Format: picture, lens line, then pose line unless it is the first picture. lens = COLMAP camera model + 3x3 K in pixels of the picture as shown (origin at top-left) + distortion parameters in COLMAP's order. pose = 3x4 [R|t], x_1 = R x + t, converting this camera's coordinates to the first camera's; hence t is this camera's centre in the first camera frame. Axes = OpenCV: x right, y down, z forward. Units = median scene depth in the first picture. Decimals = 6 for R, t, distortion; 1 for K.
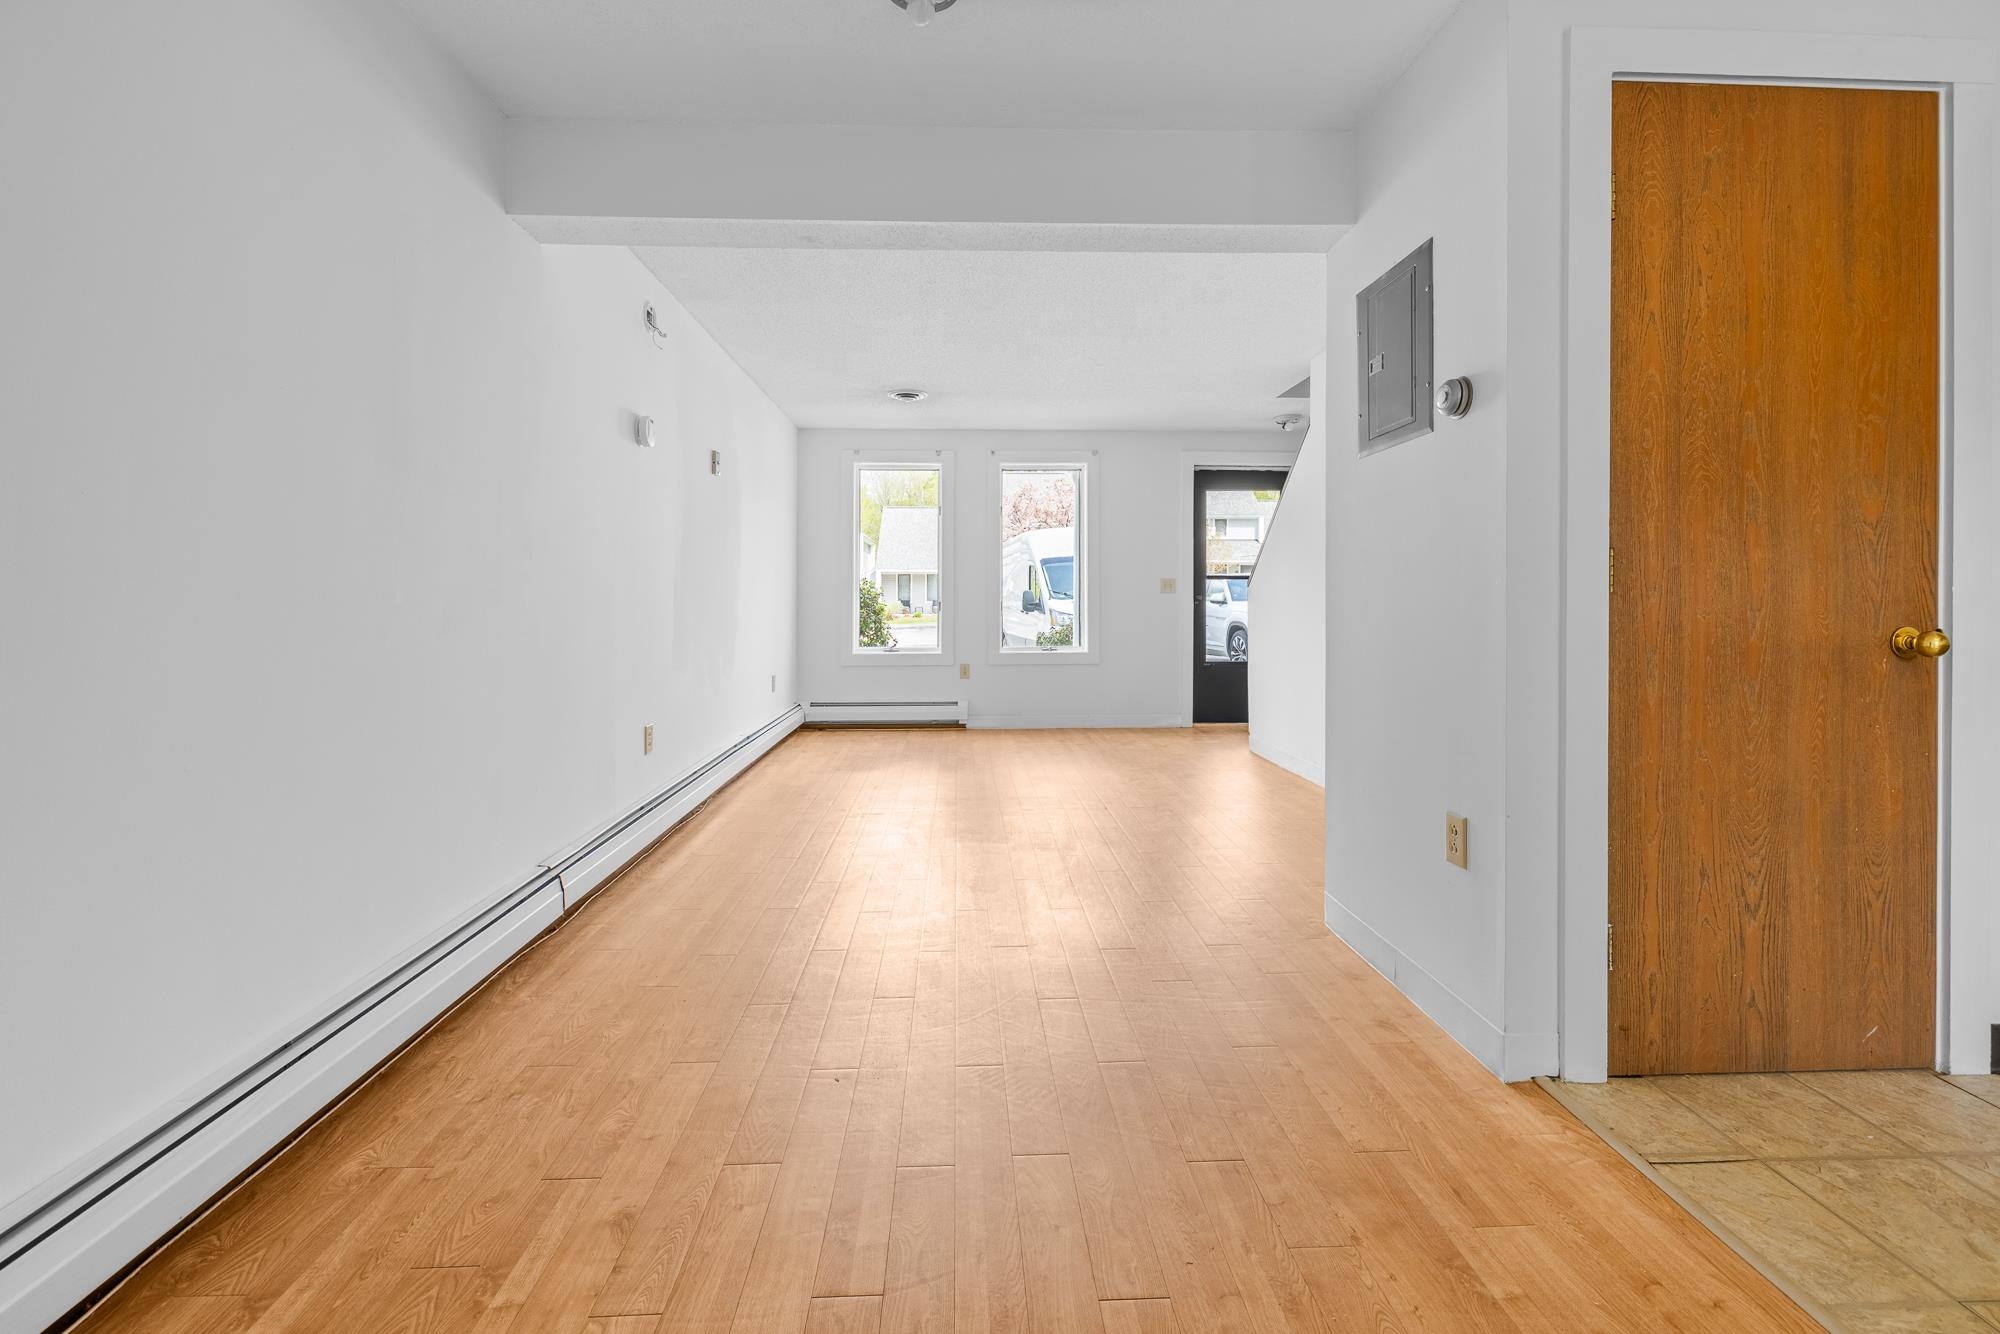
lens RADIAL K [[866.3, 0, 1006.8], [0, 866.3, 598.2], [0, 0, 1]] dist [-0.000053, 0.000182]
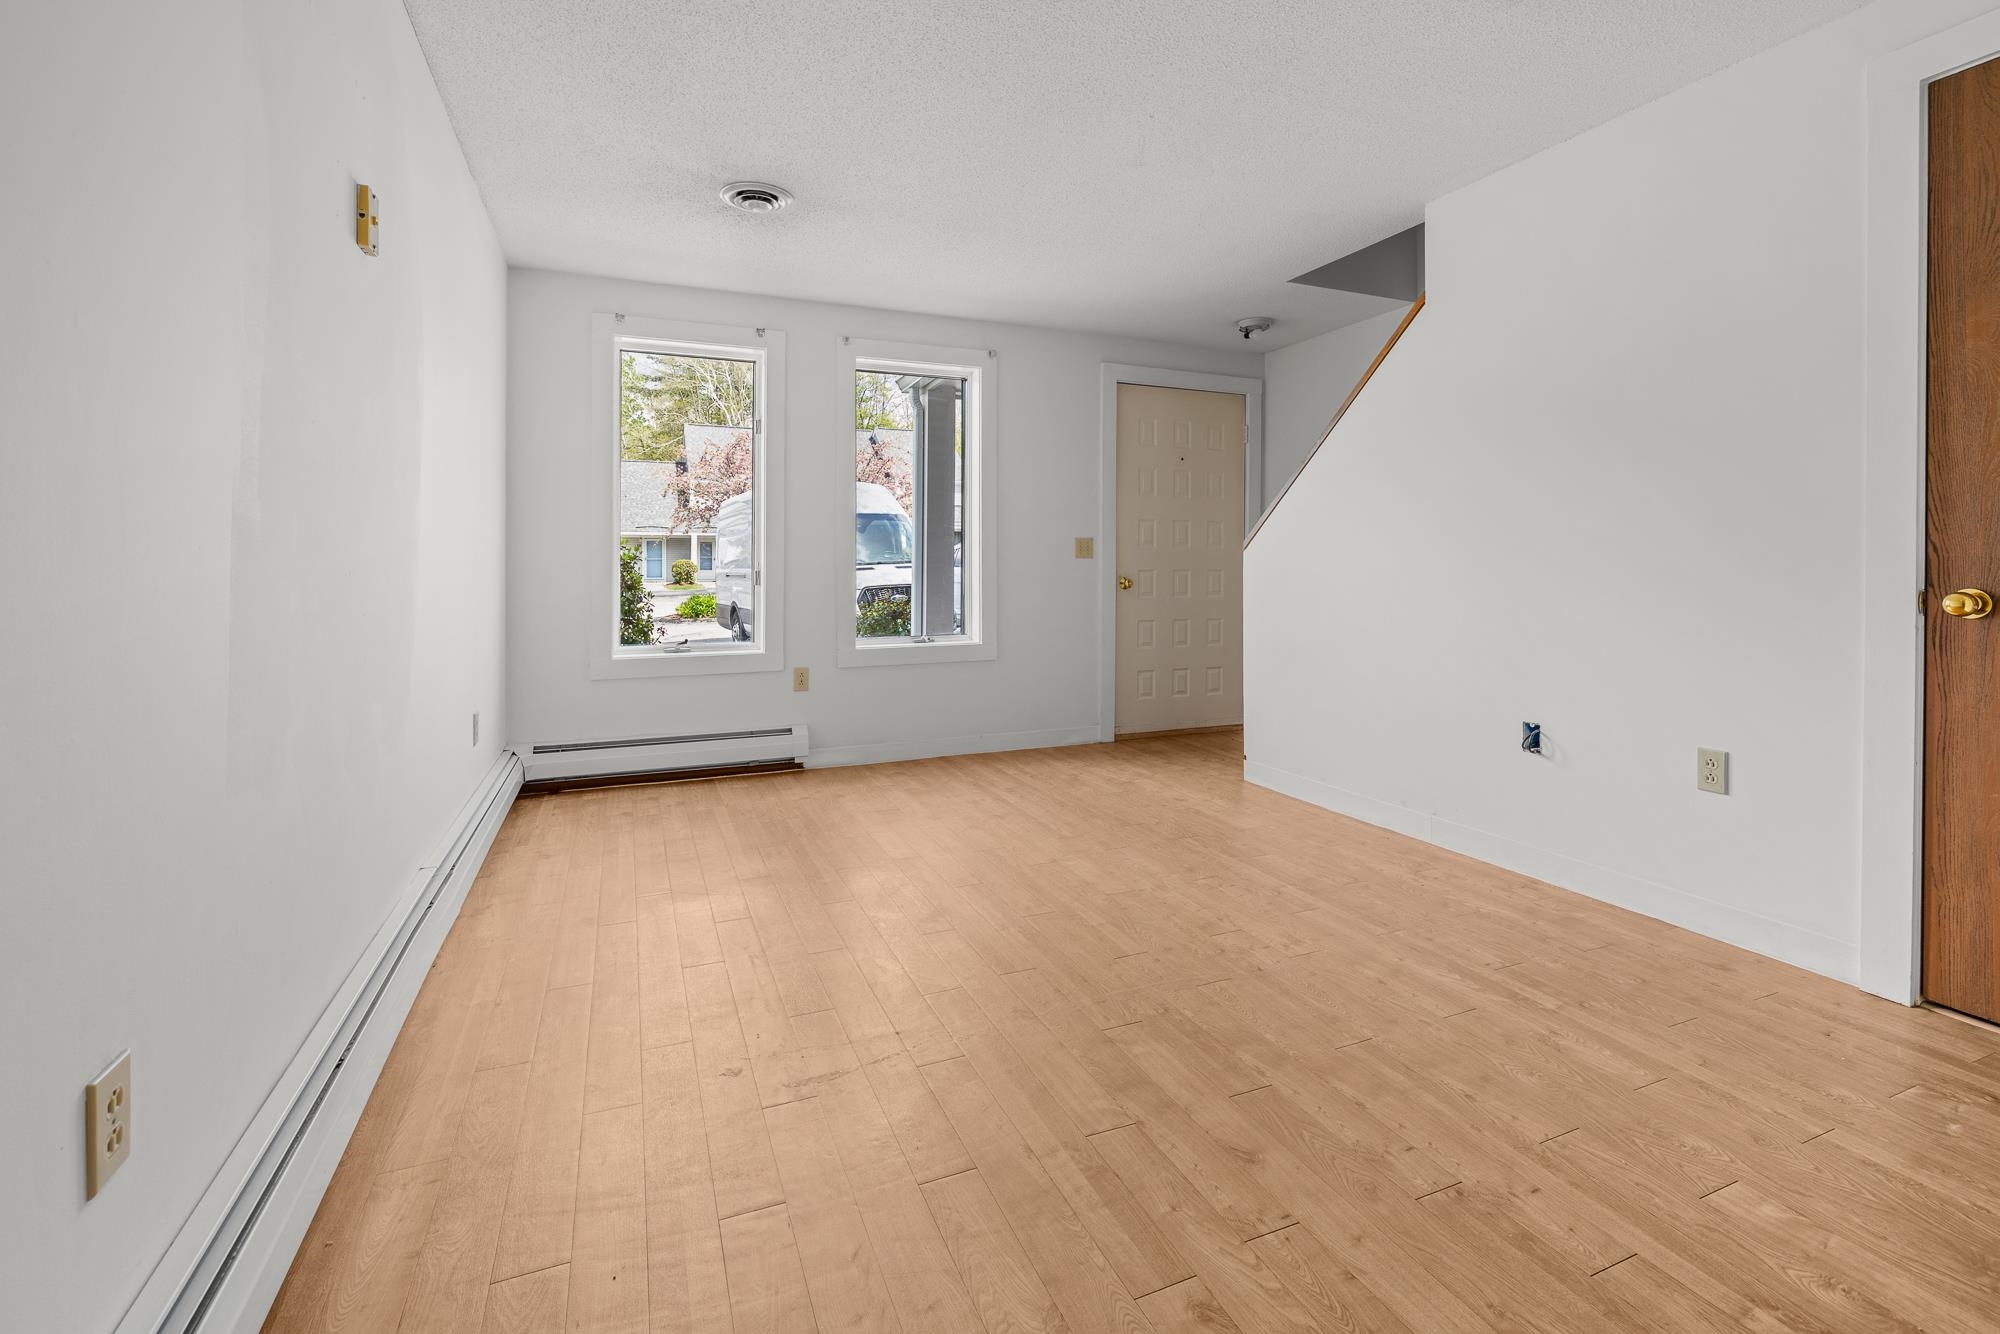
lens RADIAL K [[889.9, 0, 994.7], [0, 889.9, 572.2], [0, 0, 1]] dist [0.009835, 0.000037]
pose [[0.945503, -0.004159, 0.325588, -0.130420], [0.004785, 0.999988, -0.001119, 0.006547], [-0.325580, 0.002616, 0.945511, 0.340359]]
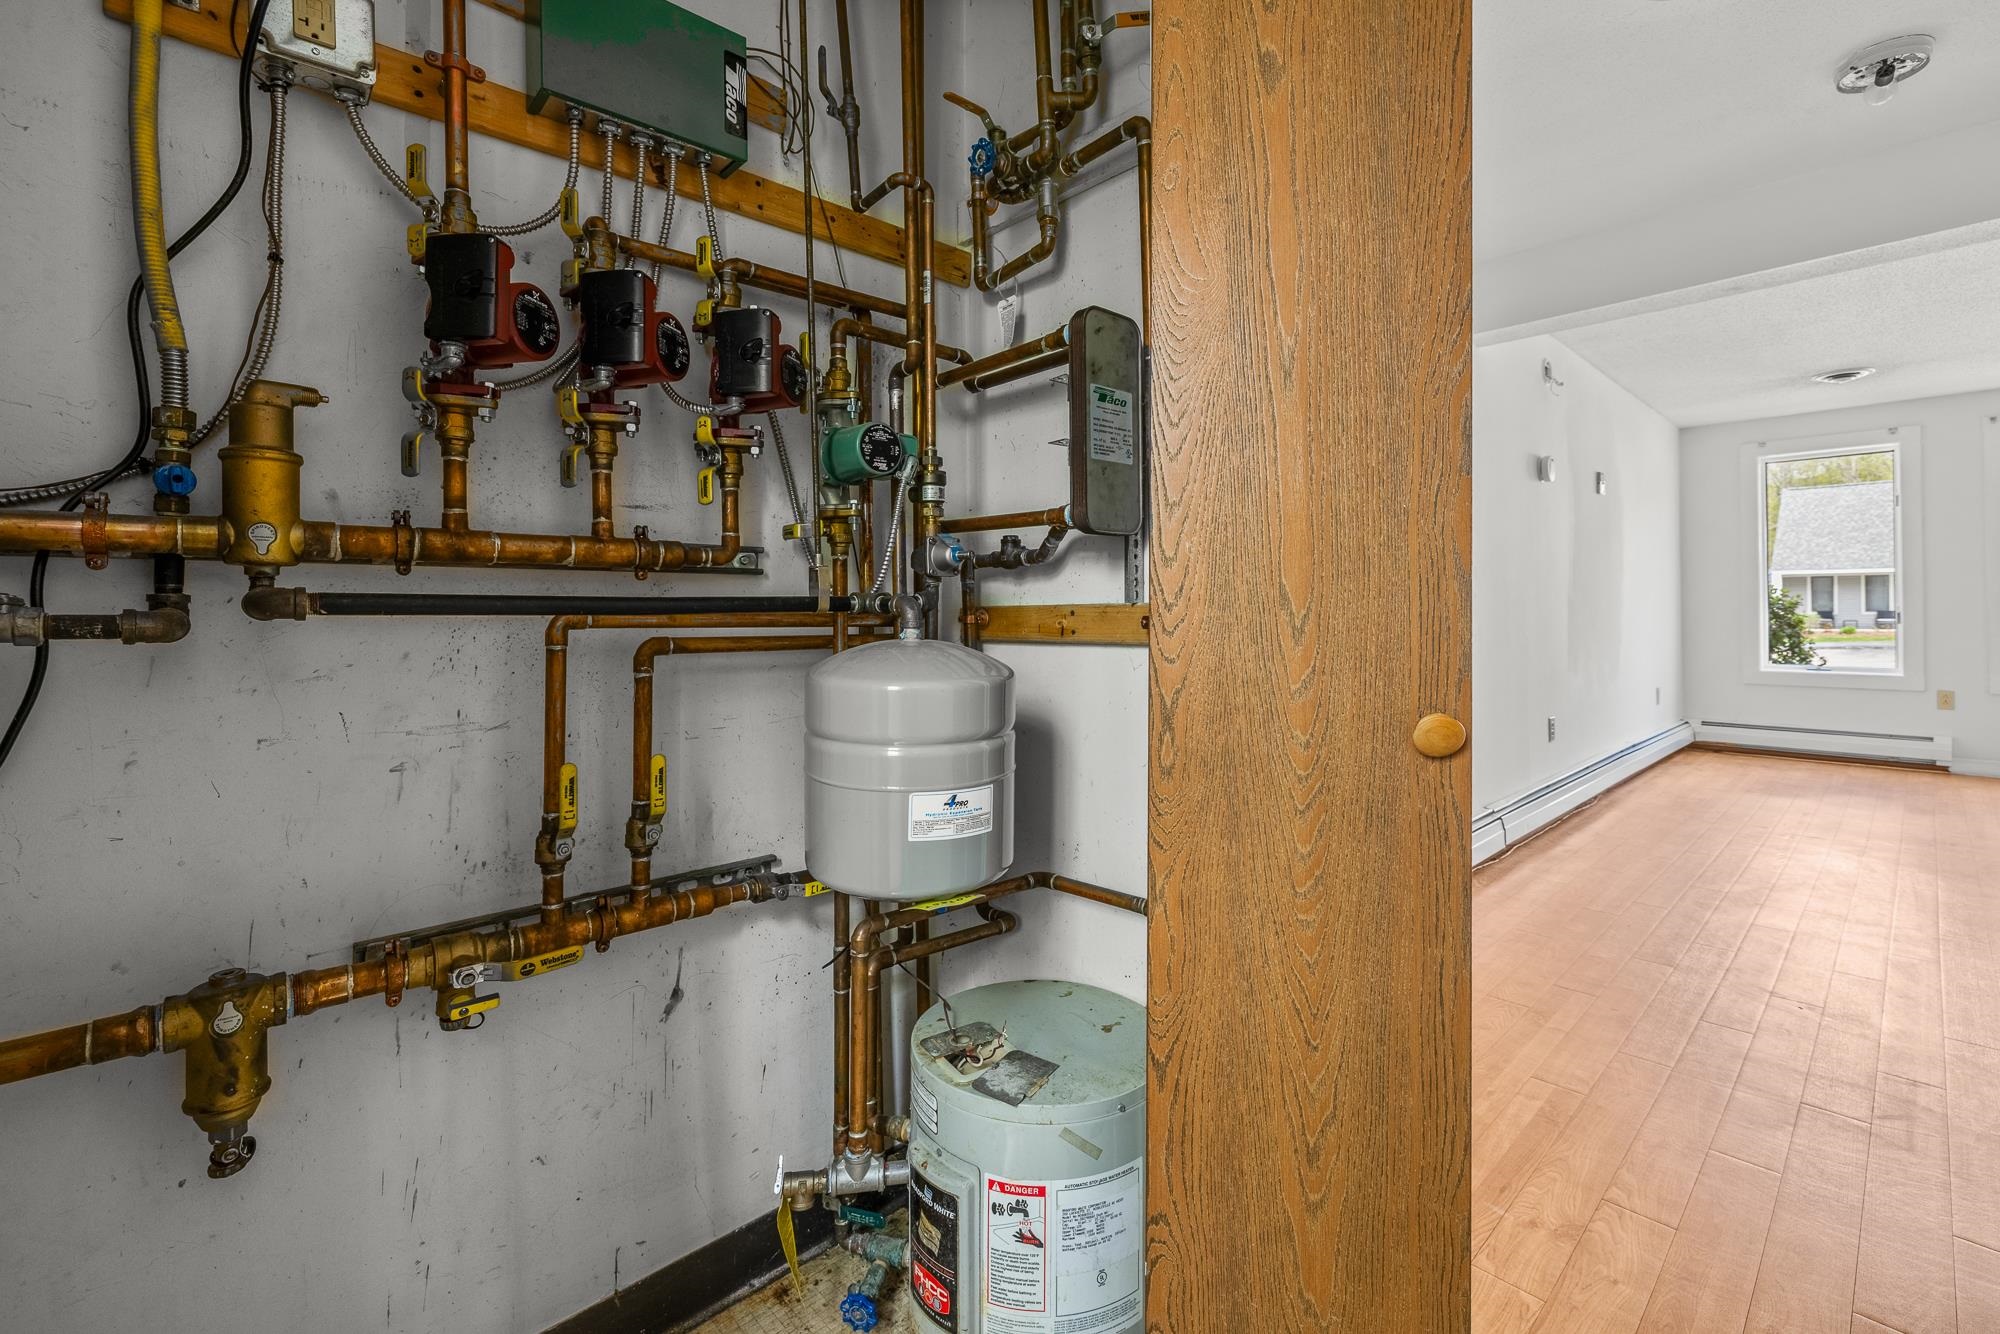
lens RADIAL K [[866.3, 0, 1006.8], [0, 866.3, 598.2], [0, 0, 1]] dist [-0.000053, 0.000182]
pose [[0.643719, -0.015499, -0.765105, 0.006444], [0.004832, 0.999857, -0.016189, 0.000436], [0.765247, 0.006725, 0.643702, -0.167484]]
